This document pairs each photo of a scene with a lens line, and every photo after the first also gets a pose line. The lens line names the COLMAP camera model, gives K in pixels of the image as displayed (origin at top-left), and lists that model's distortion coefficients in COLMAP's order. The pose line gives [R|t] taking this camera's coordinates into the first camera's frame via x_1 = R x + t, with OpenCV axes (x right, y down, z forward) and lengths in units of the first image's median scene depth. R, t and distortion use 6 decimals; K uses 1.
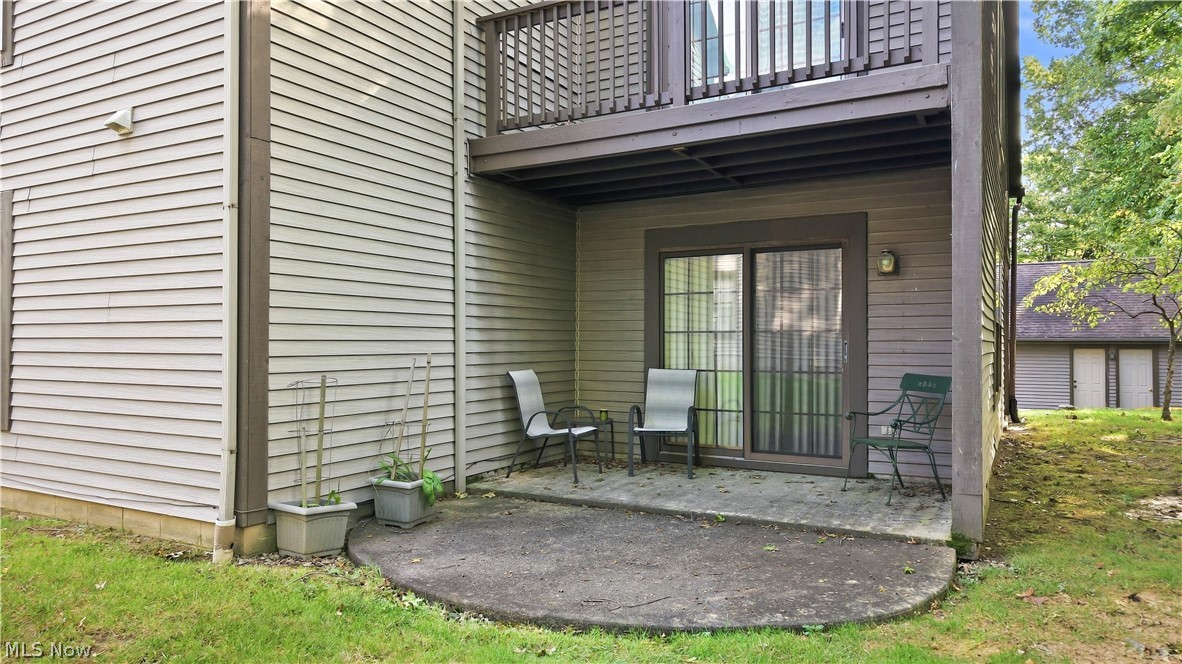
lens RADIAL K [[791.0, 0, 590.3], [0, 791.0, 334.5], [0, 0, 1]] dist [0.047682, -0.053540]
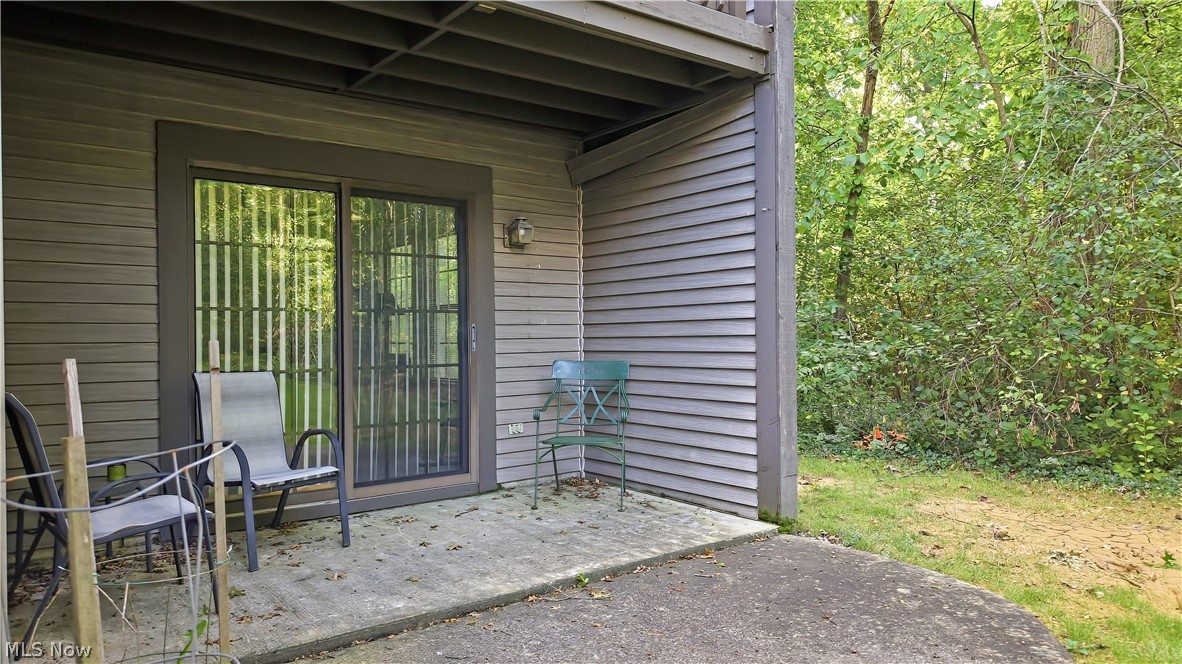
lens RADIAL K [[791.0, 0, 593.4], [0, 791.0, 336.8], [0, 0, 1]] dist [0.047682, -0.053540]
pose [[0.388827, -0.005709, 0.921293, -0.522268], [-0.003751, 0.999963, 0.007780, 0.019879], [-0.921303, -0.006480, 0.388791, 0.824190]]
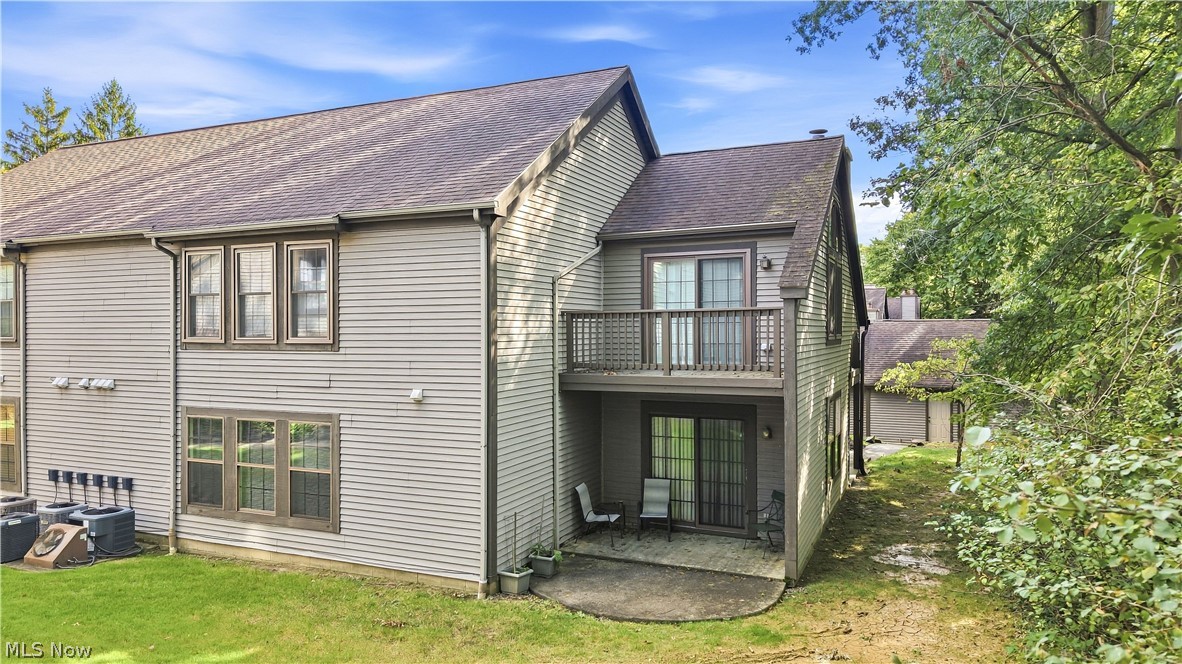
lens RADIAL K [[791.0, 0, 595.9], [0, 791.0, 330.1], [0, 0, 1]] dist [0.047682, -0.053540]
pose [[0.995863, -0.003404, 0.090806, -0.324285], [0.002157, 0.999902, 0.013822, -0.517942], [-0.090844, -0.013569, 0.995773, -1.306348]]
